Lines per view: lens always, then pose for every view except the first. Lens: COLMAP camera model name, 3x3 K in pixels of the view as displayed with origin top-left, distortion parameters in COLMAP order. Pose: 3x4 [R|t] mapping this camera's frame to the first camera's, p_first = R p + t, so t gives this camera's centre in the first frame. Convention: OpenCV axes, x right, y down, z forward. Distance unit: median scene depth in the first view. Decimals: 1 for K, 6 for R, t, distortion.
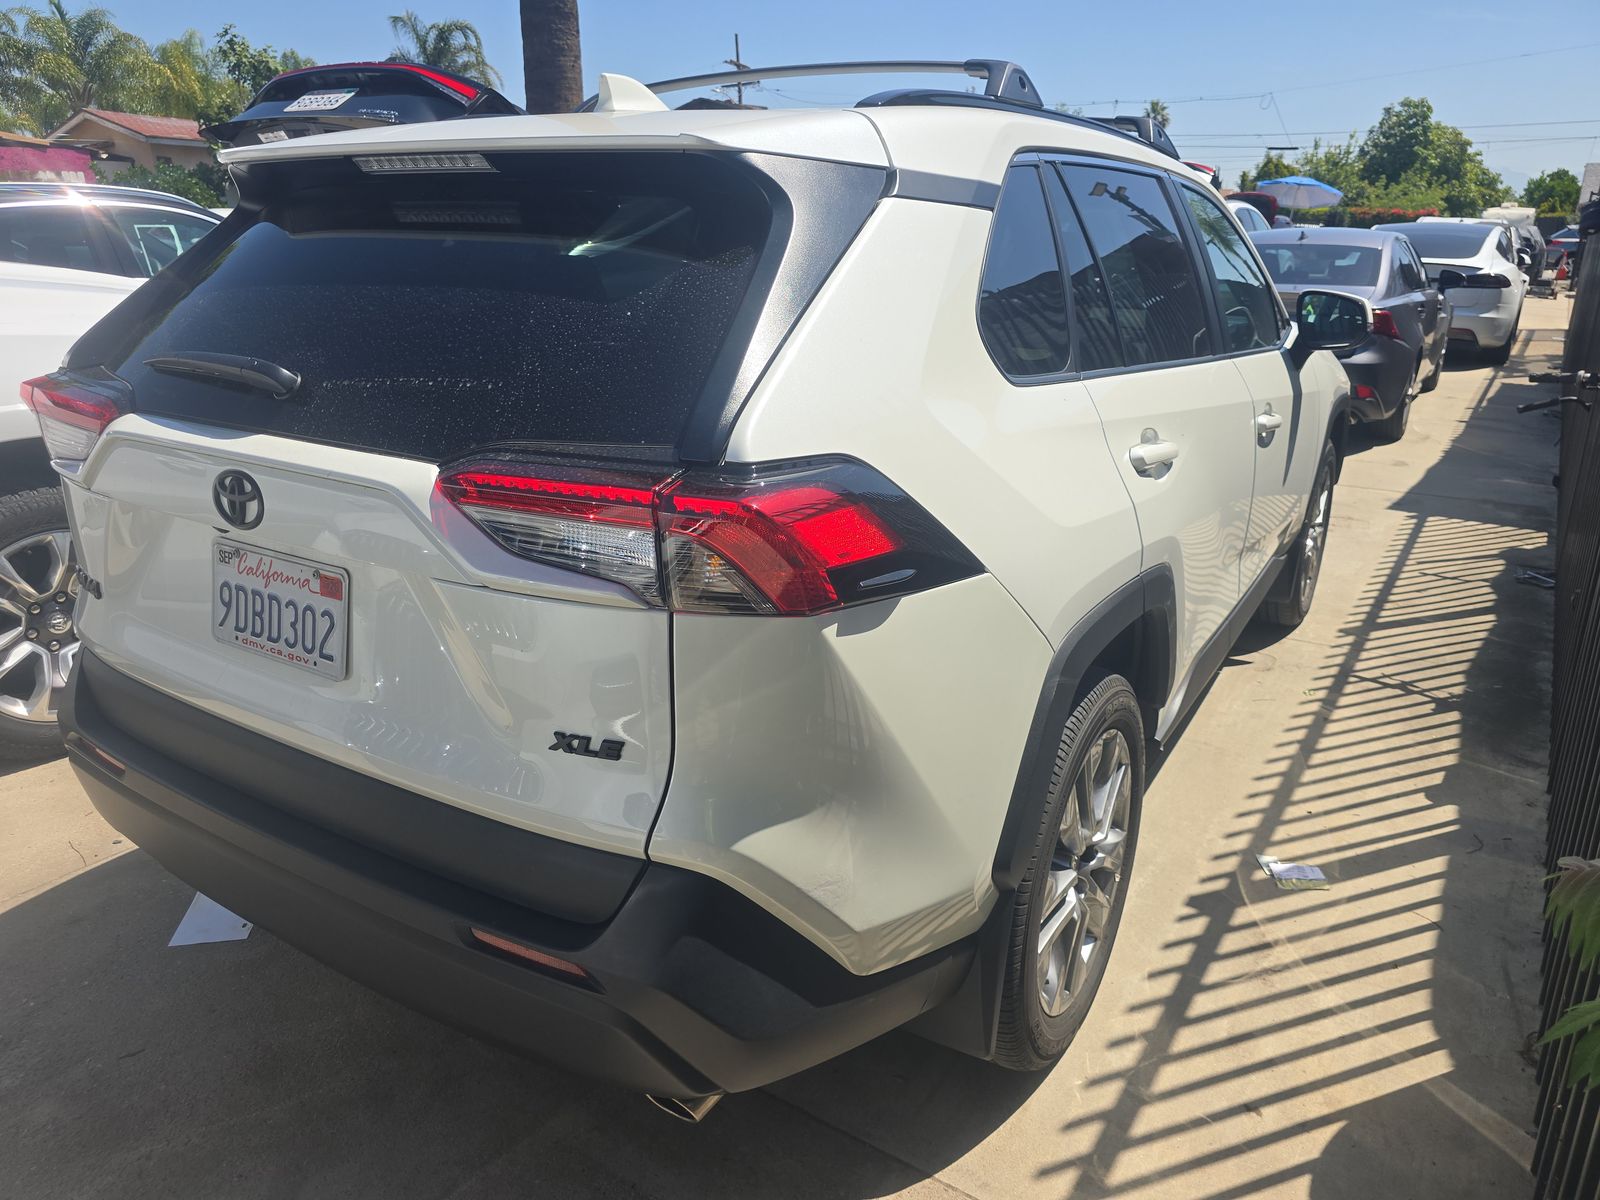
lens RADIAL K [[1103.0, 0, 816.0], [0, 1103.0, 587.4], [0, 0, 1]] dist [0.020816, -0.004979]
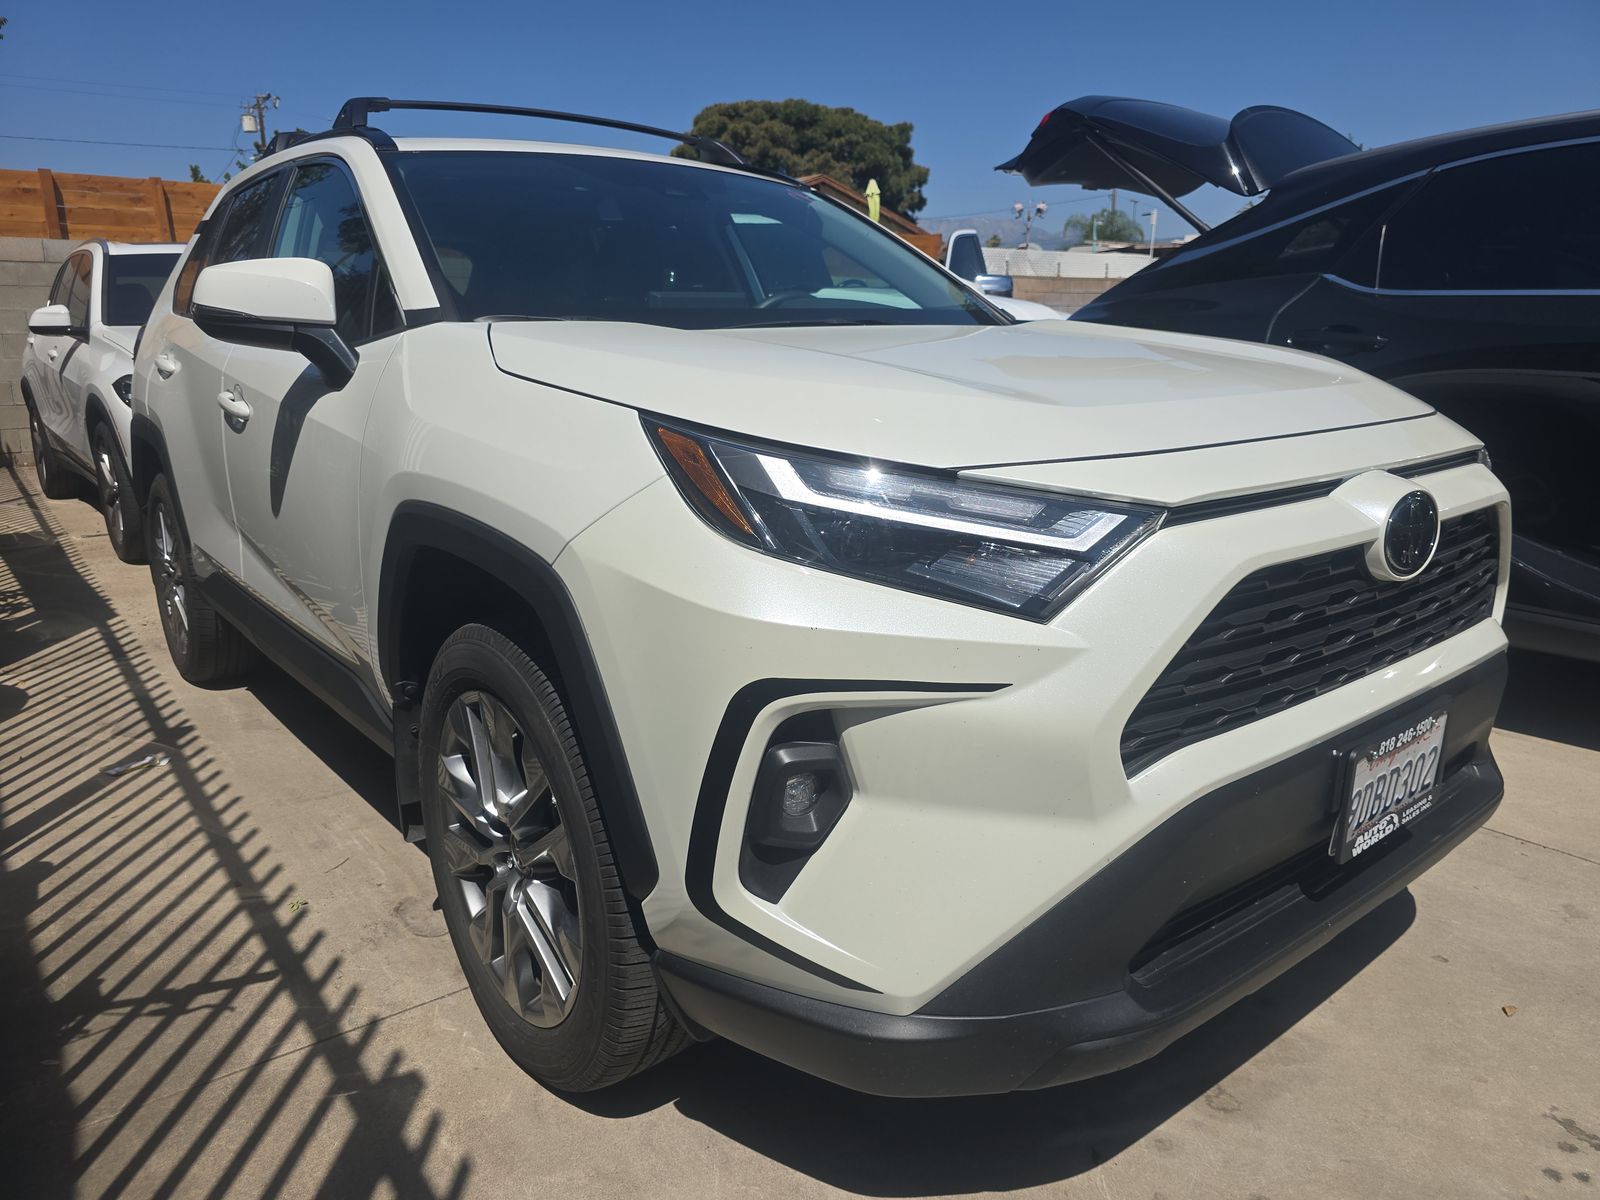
lens RADIAL K [[1103.0, 0, 816.0], [0, 1103.0, 607.9], [0, 0, 1]] dist [0.020816, -0.004979]
pose [[-0.343358, 0.227730, -0.911177, 1.134039], [-0.274701, 0.903384, 0.329298, -0.444150], [0.898134, 0.363369, -0.247627, 1.751413]]
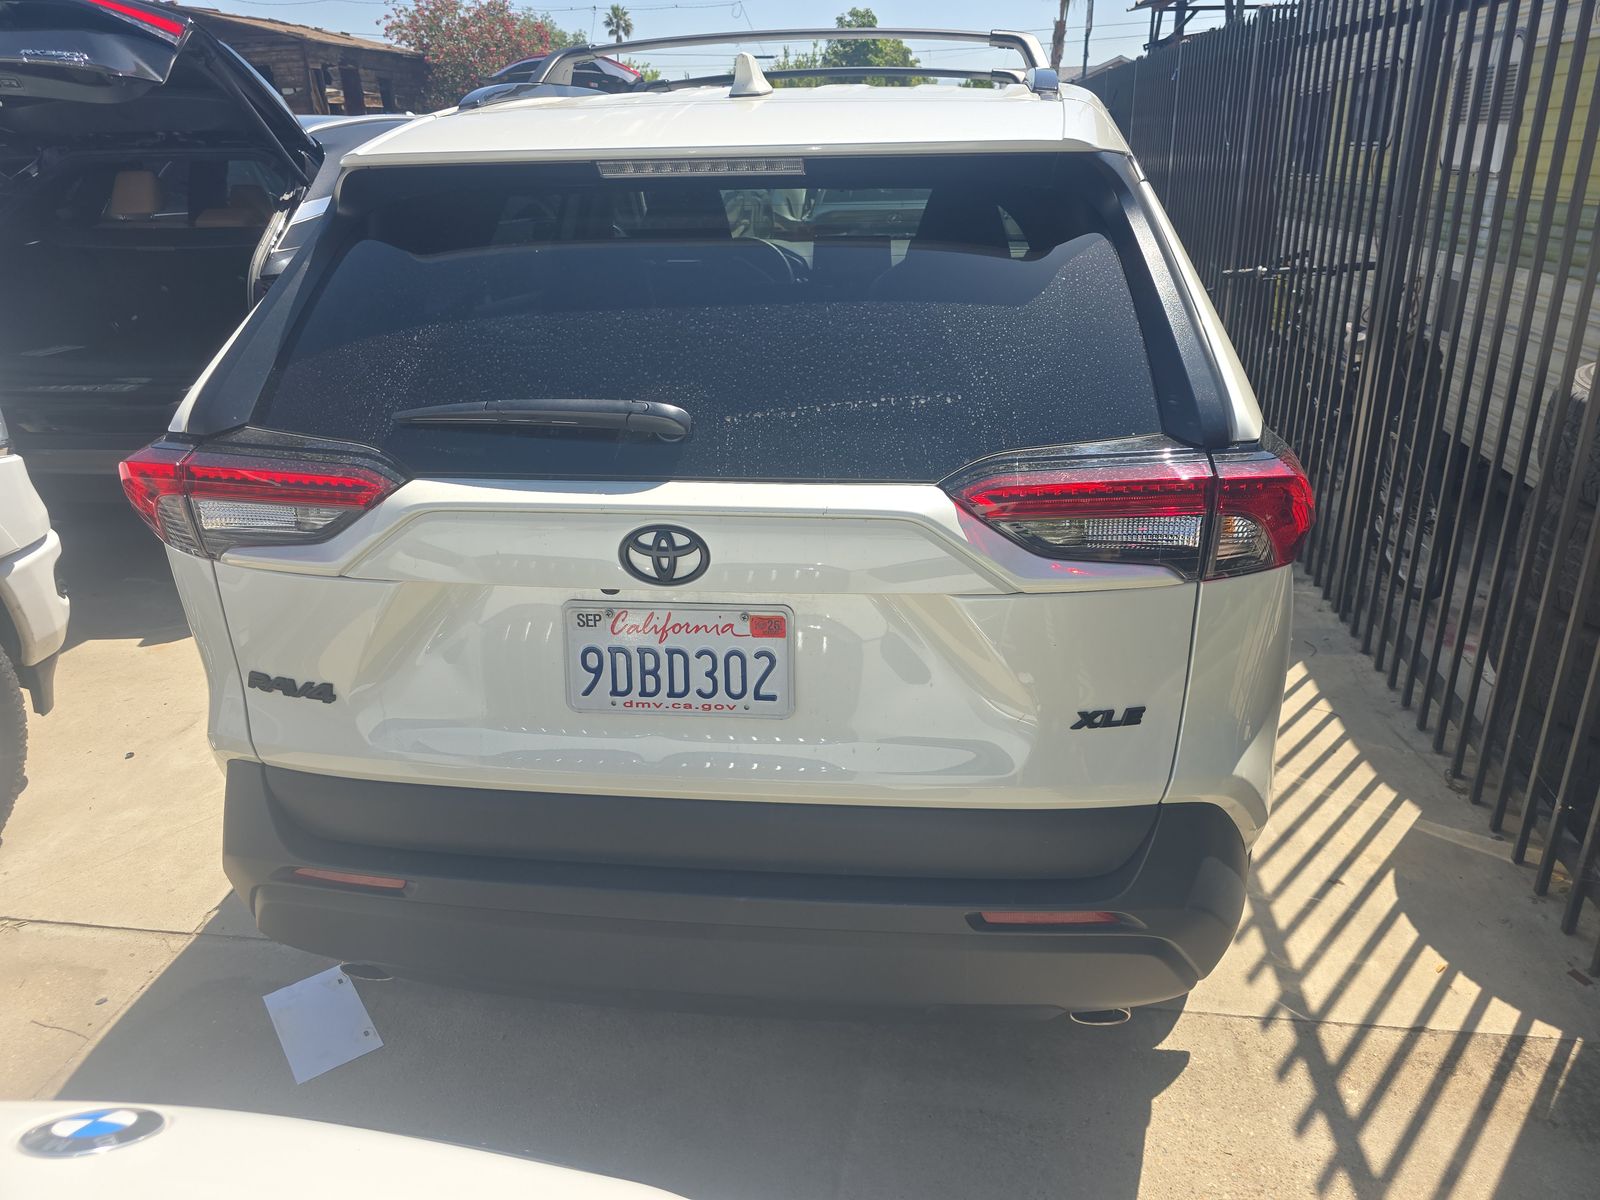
lens RADIAL K [[1103.0, 0, 773.4], [0, 1103.0, 588.8], [0, 0, 1]] dist [0.020816, -0.004979]
pose [[0.906270, -0.190684, 0.377245, -0.421234], [0.161726, 0.980981, 0.107331, -0.072303], [-0.390537, -0.036260, 0.919873, 0.058322]]
